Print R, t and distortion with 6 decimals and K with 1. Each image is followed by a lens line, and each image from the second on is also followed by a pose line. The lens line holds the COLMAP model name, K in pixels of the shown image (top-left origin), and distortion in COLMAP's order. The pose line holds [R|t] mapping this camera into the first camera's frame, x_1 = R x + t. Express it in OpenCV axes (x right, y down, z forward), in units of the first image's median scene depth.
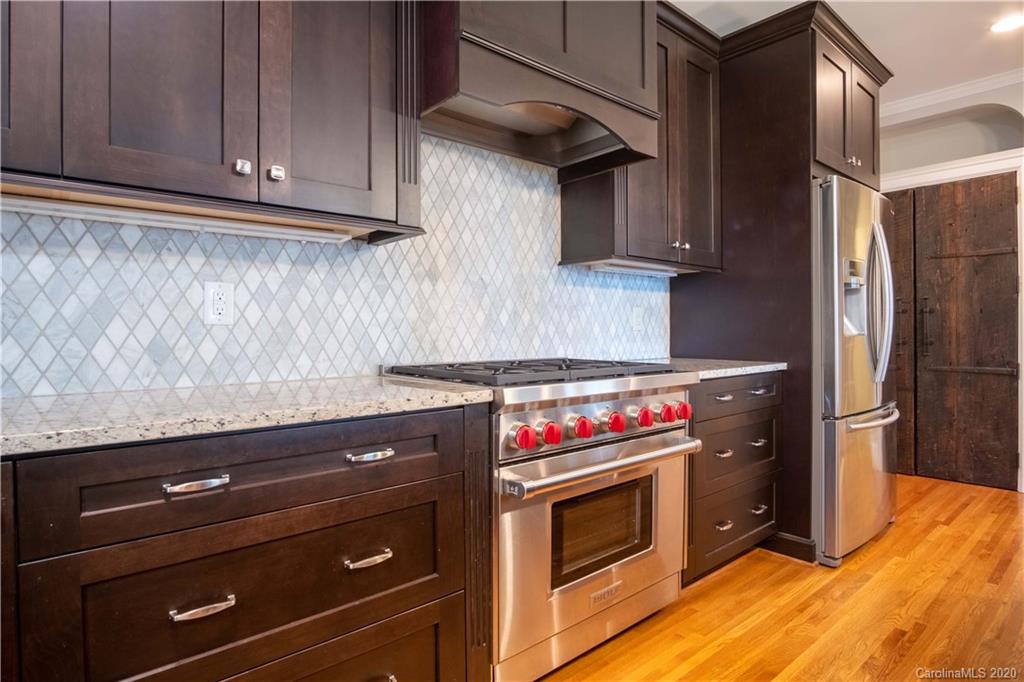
lens RADIAL K [[548.0, 0, 518.5], [0, 548.0, 337.6], [0, 0, 1]] dist [-0.034586, 0.009305]
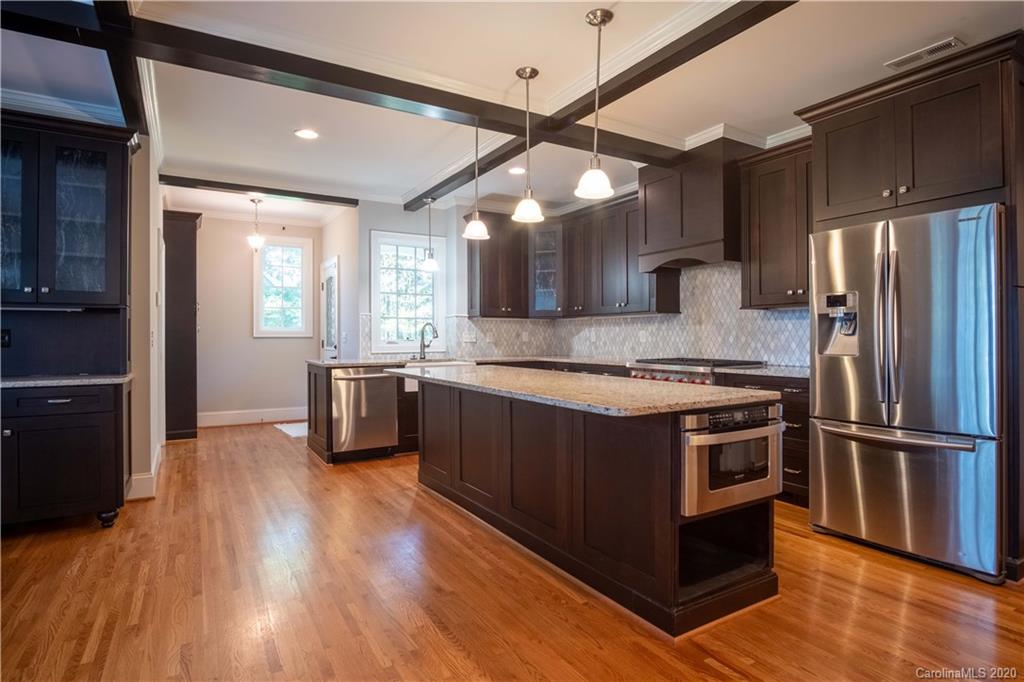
lens RADIAL K [[548.0, 0, 519.2], [0, 548.0, 336.9], [0, 0, 1]] dist [-0.034586, 0.009305]
pose [[-0.167656, 0.005598, -0.985830, 2.535916], [-0.006928, 0.999953, 0.006856, -0.063742], [0.985821, 0.007979, -0.167609, 0.648242]]
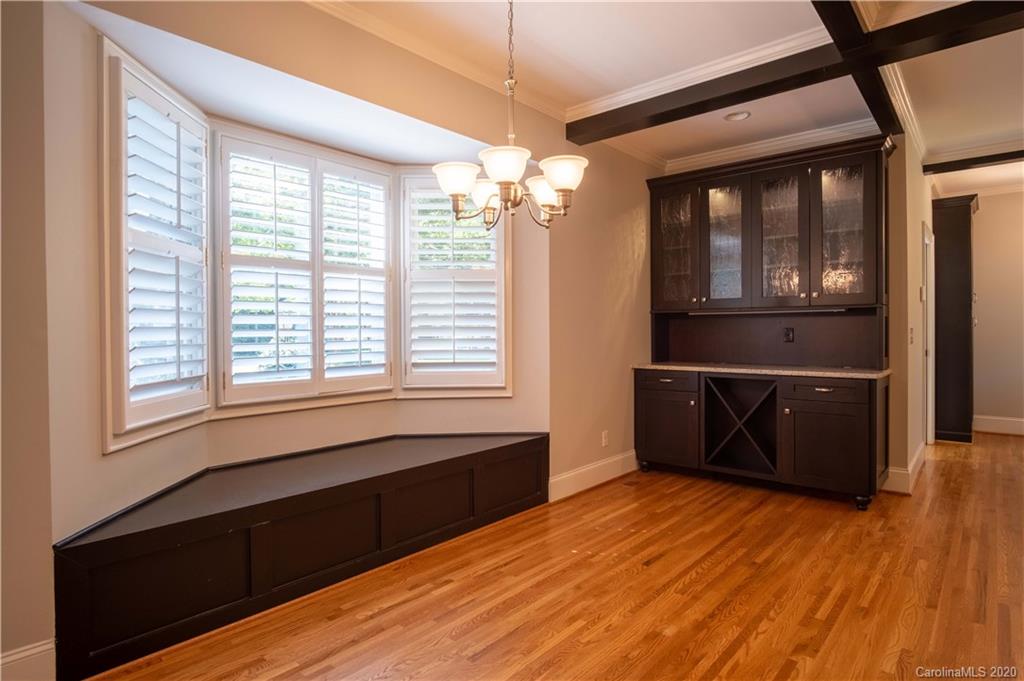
lens RADIAL K [[548.0, 0, 520.5], [0, 548.0, 337.6], [0, 0, 1]] dist [-0.034586, 0.009305]
pose [[-0.989879, 0.012024, -0.141404, 2.495567], [0.008567, 0.999650, 0.025027, -0.089837], [0.141656, 0.023562, -0.989636, 0.742835]]
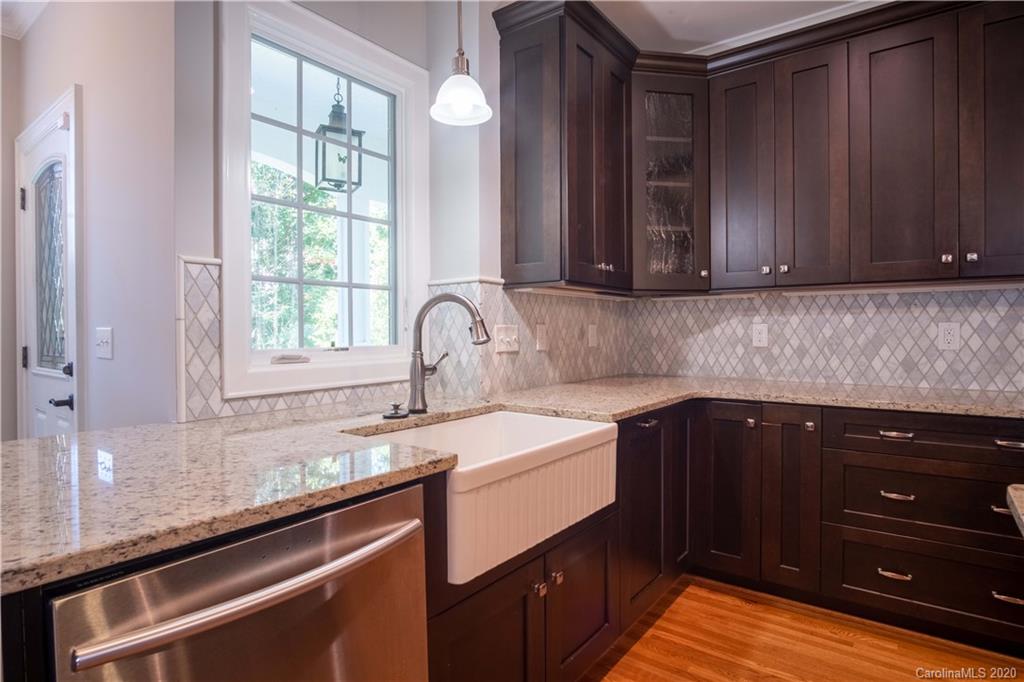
lens RADIAL K [[548.0, 0, 519.8], [0, 548.0, 335.9], [0, 0, 1]] dist [-0.034586, 0.009305]
pose [[0.210264, 0.015350, -0.977524, 0.561934], [-0.007630, 0.999872, 0.014060, -0.061534], [0.977615, 0.004503, 0.210354, -0.423170]]
